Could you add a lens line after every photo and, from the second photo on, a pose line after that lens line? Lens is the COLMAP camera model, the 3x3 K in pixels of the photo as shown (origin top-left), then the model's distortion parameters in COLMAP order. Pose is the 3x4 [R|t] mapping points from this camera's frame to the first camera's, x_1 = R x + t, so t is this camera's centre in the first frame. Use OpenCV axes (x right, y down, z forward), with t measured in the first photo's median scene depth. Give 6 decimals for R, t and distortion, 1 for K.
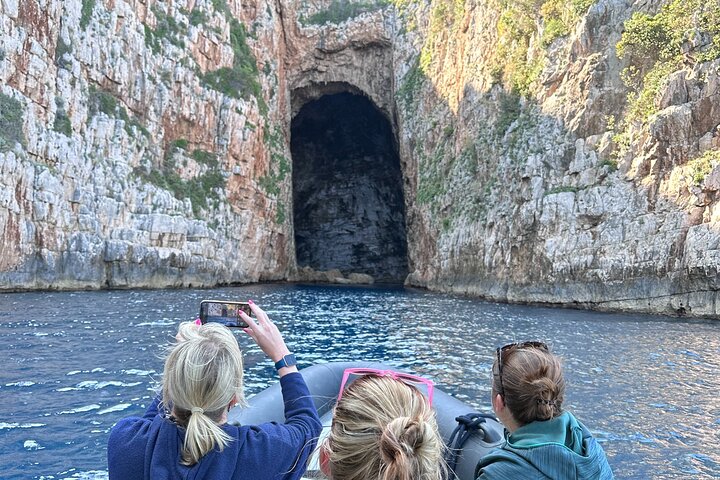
lens RADIAL K [[700.2, 0, 360.0], [0, 700.2, 240.0], [0, 0, 1]] dist [0.171285, -0.499699]
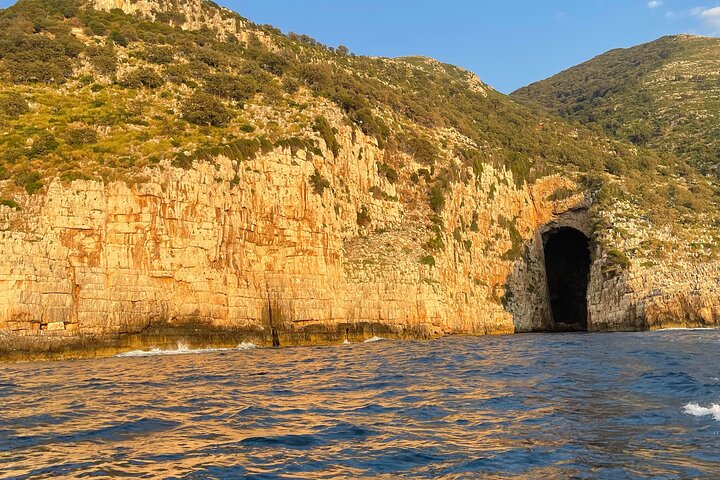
lens RADIAL K [[700.2, 0, 360.0], [0, 700.2, 240.0], [0, 0, 1]] dist [0.171285, -0.499699]
pose [[0.914686, -0.109400, -0.389078, 0.233872], [0.081070, 0.992767, -0.088557, -0.066130], [0.395952, 0.049459, 0.916938, -1.165636]]
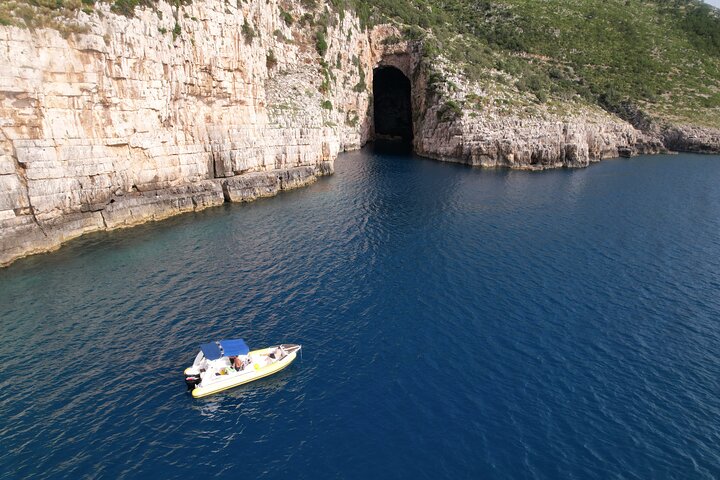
lens RADIAL K [[458.6, 0, 360.0], [0, 458.6, 240.0], [0, 0, 1]] dist [-0.072842, 0.070794]
pose [[0.995347, 0.025998, -0.092781, 0.036204], [0.004835, 0.948221, 0.317573, -0.160459], [0.096233, -0.316544, 0.943684, -0.995188]]
